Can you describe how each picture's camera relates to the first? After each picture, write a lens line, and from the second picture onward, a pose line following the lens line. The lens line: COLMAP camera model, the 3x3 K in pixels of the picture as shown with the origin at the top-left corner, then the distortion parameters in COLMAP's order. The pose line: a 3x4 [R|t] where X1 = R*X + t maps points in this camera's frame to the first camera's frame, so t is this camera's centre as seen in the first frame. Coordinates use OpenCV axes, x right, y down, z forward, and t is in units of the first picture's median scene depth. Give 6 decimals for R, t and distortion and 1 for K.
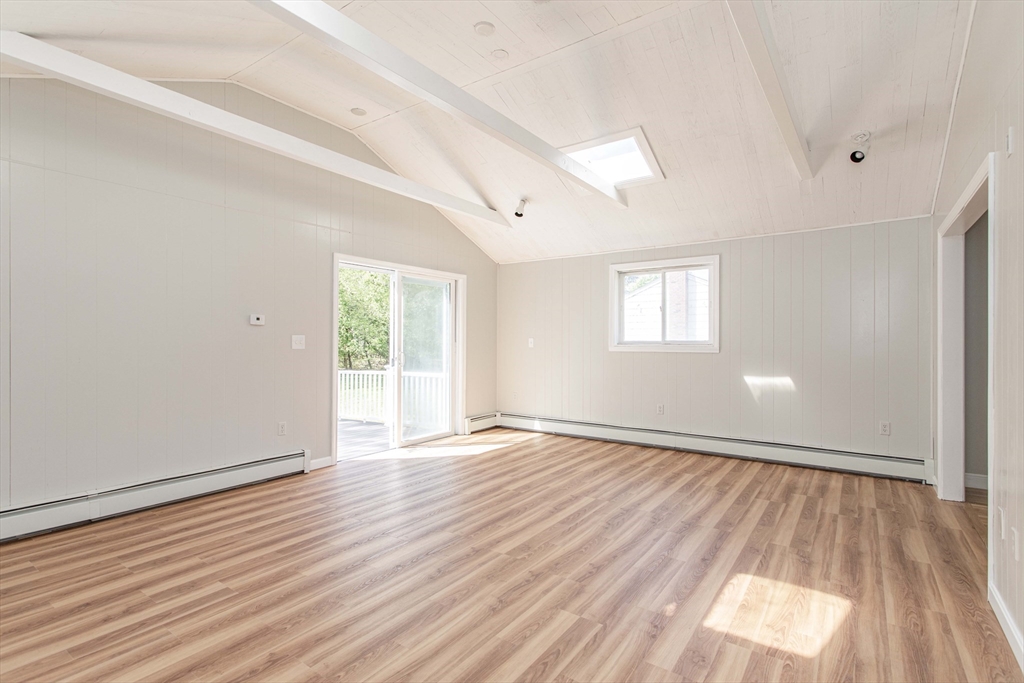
lens RADIAL K [[486.4, 0, 515.1], [0, 486.4, 340.4], [0, 0, 1]] dist [0.000676, -0.000371]
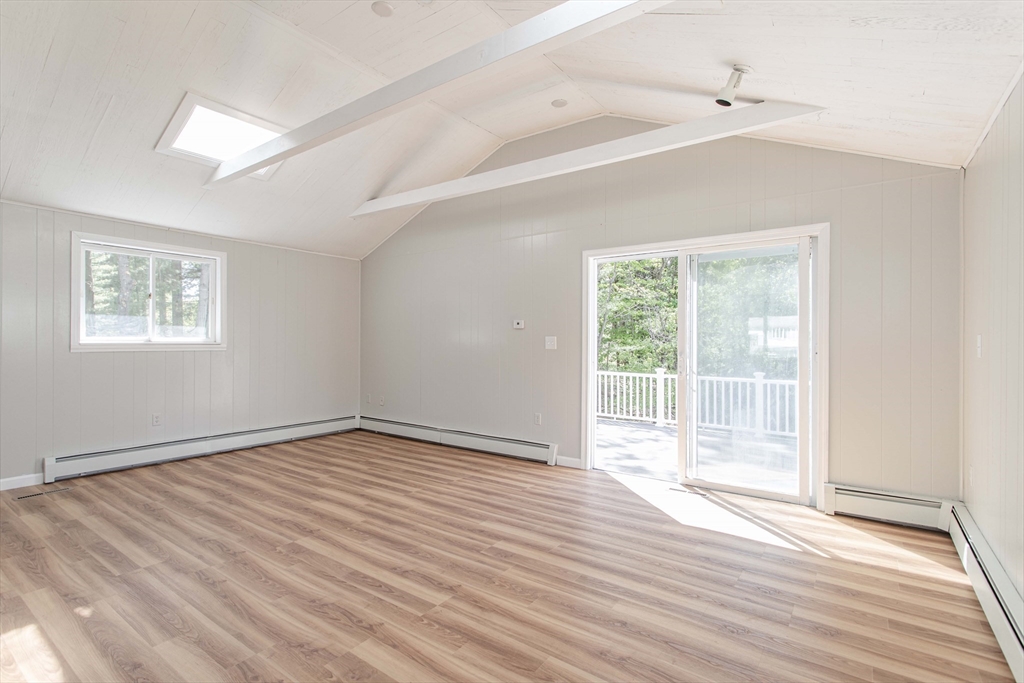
lens RADIAL K [[486.4, 0, 515.1], [0, 486.4, 340.4], [0, 0, 1]] dist [0.000676, -0.000371]
pose [[-0.003189, -0.007222, -0.999969, 0.854664], [-0.004663, 0.999963, -0.007207, 0.008578], [0.999984, 0.004640, -0.003223, 1.231182]]
